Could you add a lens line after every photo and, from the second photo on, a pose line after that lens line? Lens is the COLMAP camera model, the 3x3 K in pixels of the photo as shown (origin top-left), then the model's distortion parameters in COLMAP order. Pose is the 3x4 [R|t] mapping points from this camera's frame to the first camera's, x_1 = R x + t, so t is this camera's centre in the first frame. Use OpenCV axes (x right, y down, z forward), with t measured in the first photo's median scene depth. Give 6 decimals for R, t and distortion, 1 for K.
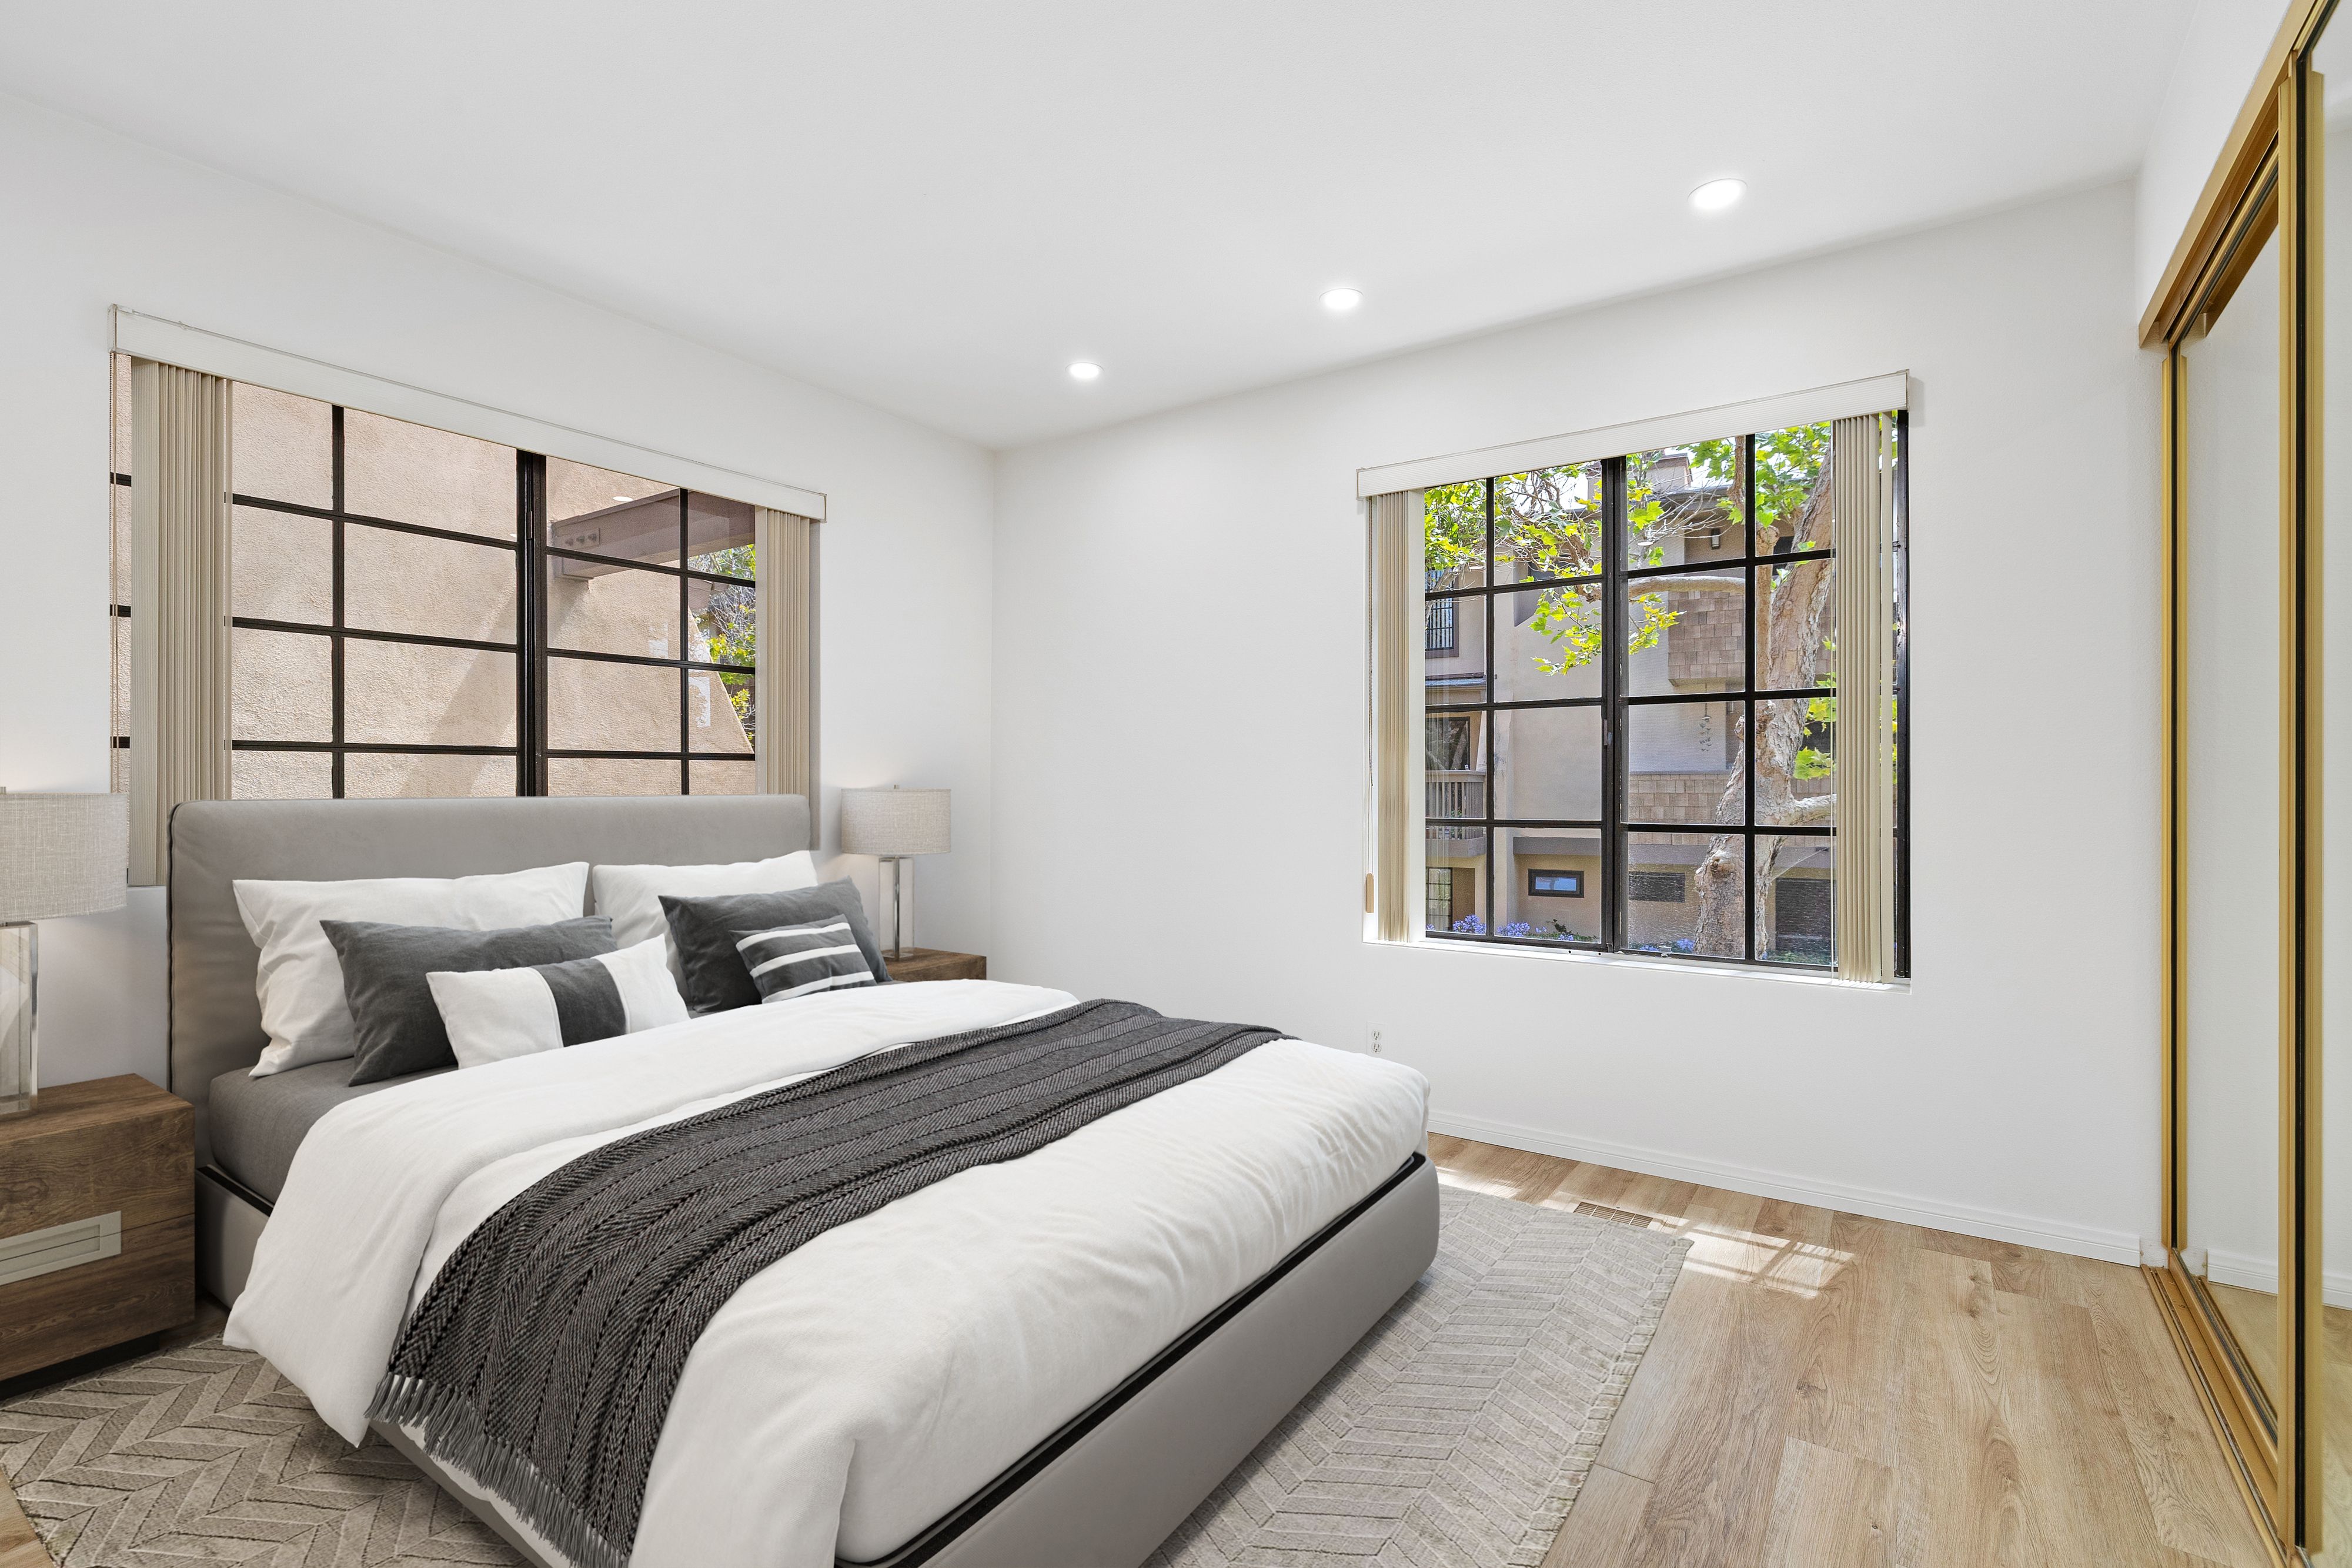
lens RADIAL K [[1076.6, 0, 1190.3], [0, 1076.6, 789.3], [0, 0, 1]] dist [-0.013313, 0.000127]
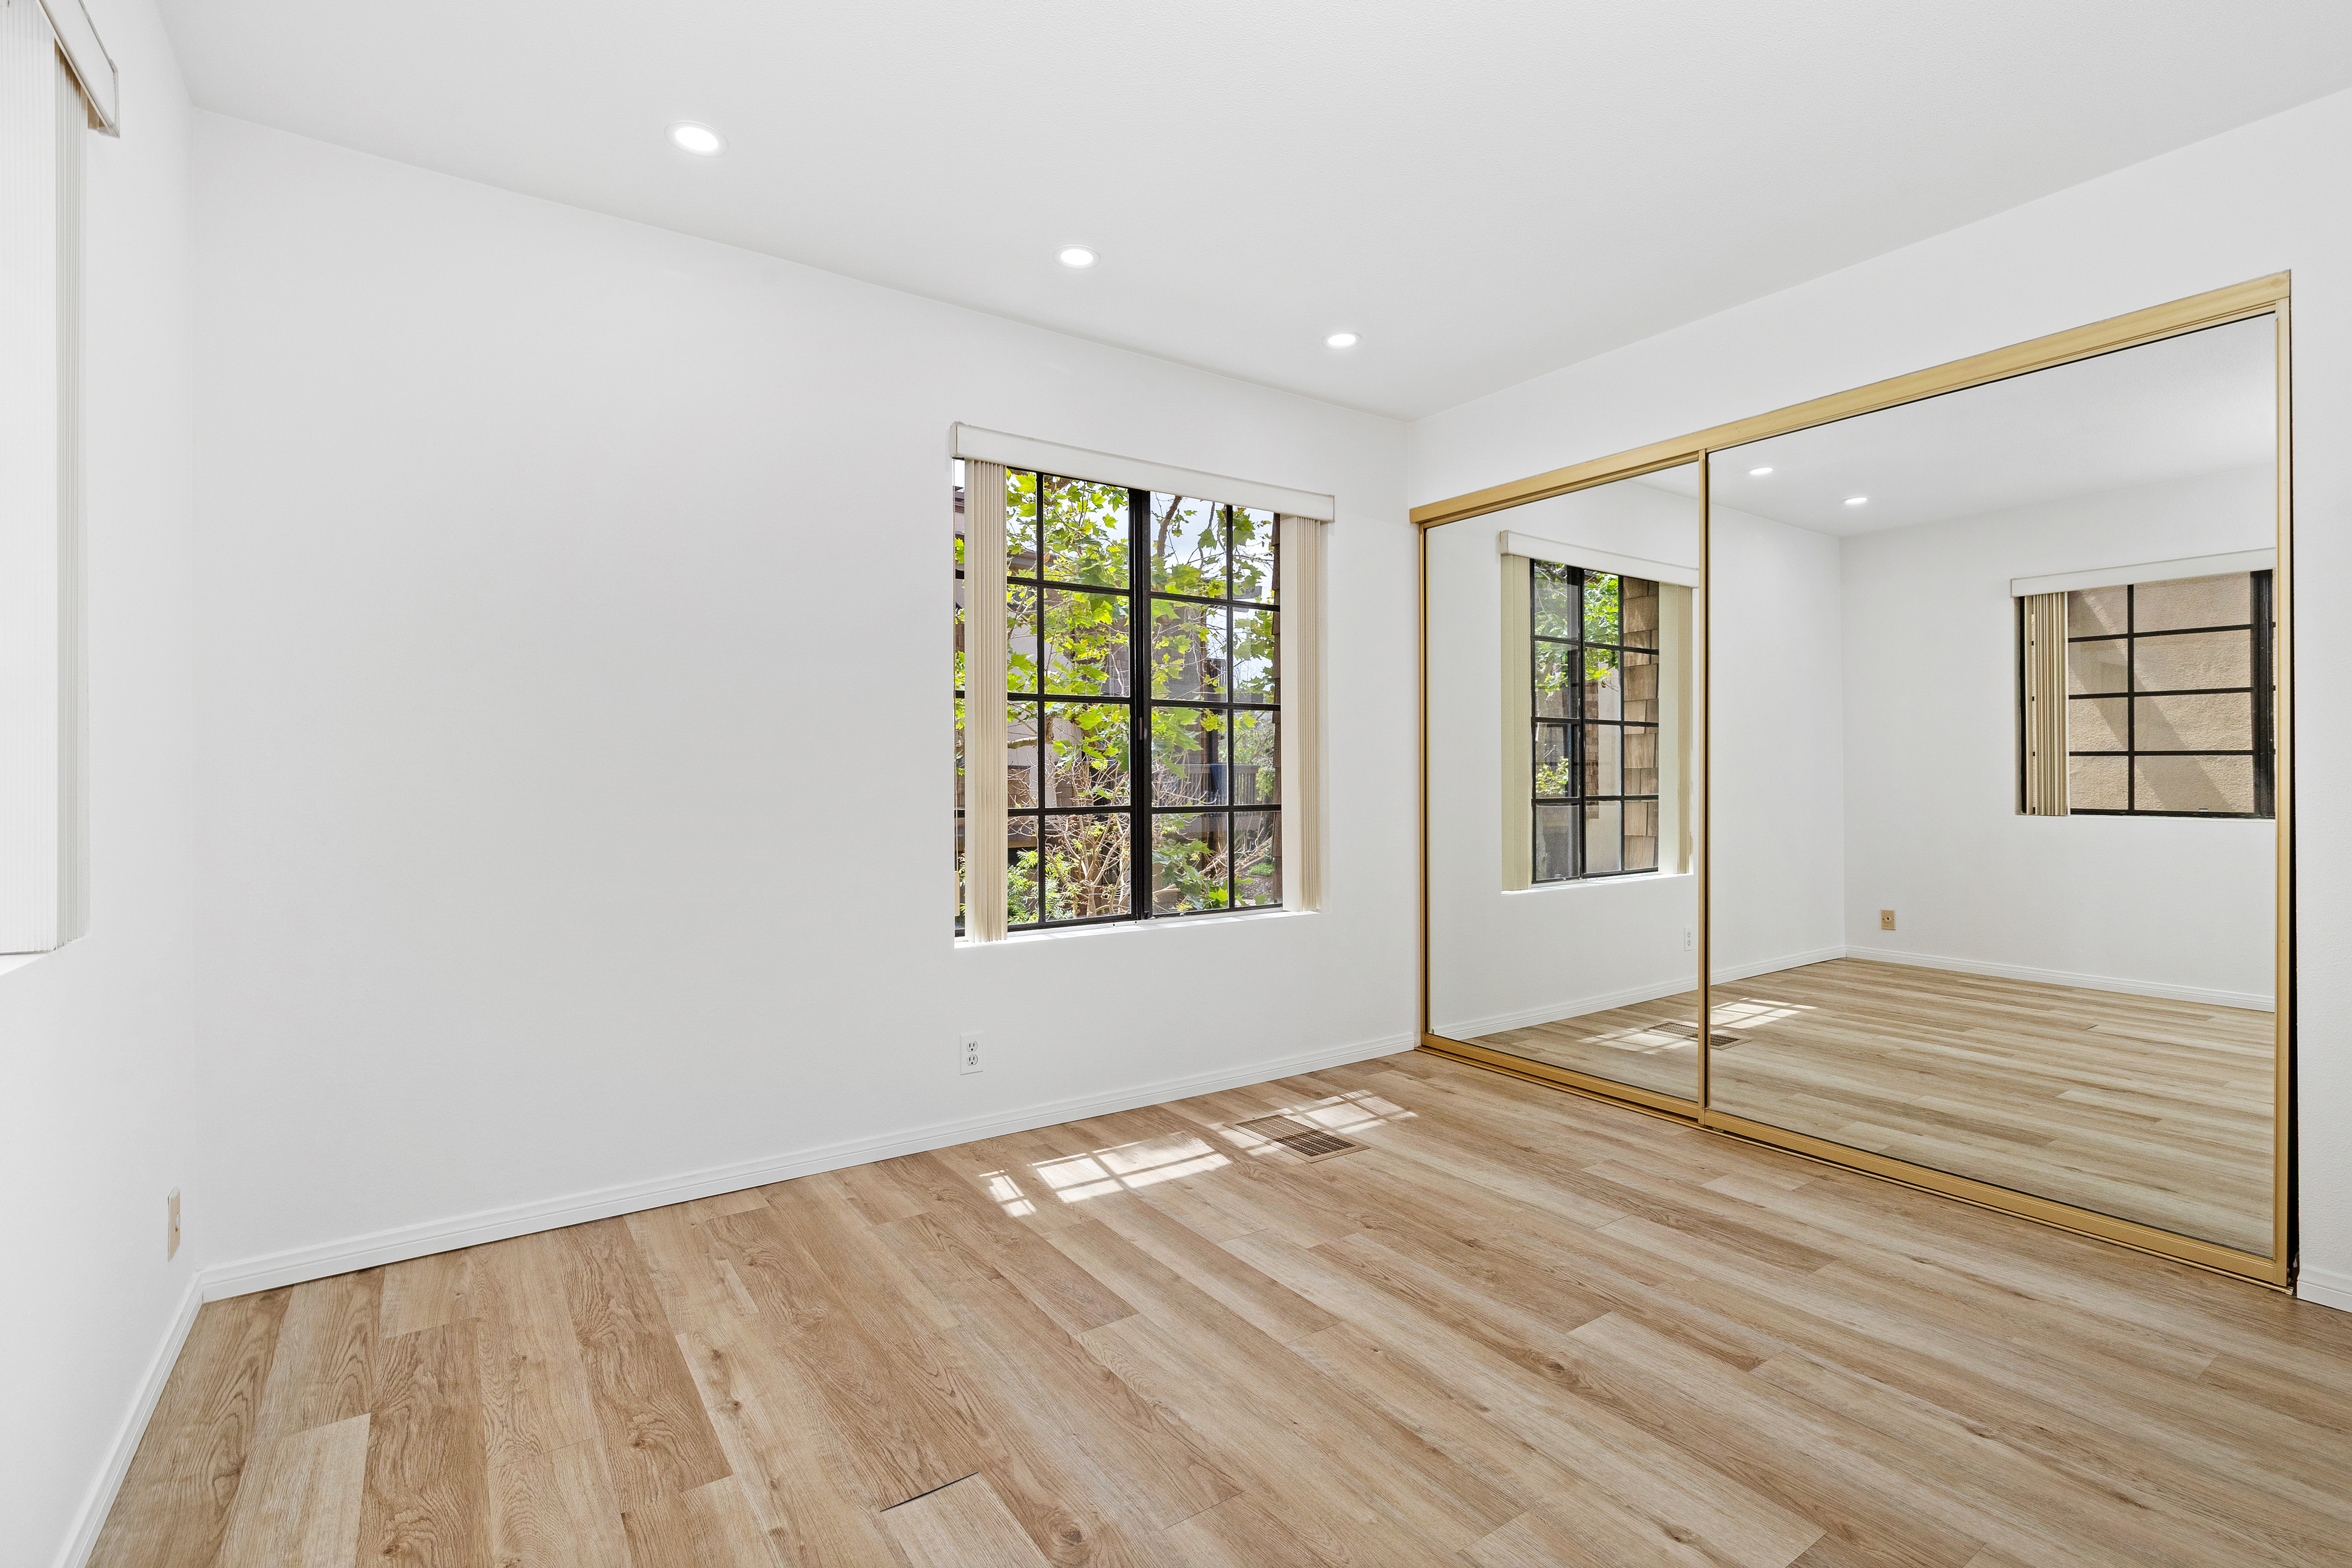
lens RADIAL K [[1076.6, 0, 1173.8], [0, 1076.6, 780.5], [0, 0, 1]] dist [-0.013313, 0.000127]
pose [[0.332081, -0.002076, 0.943249, -0.825576], [-0.002214, 0.999993, 0.002980, -0.000980], [-0.943248, -0.003078, 0.332074, 0.702941]]
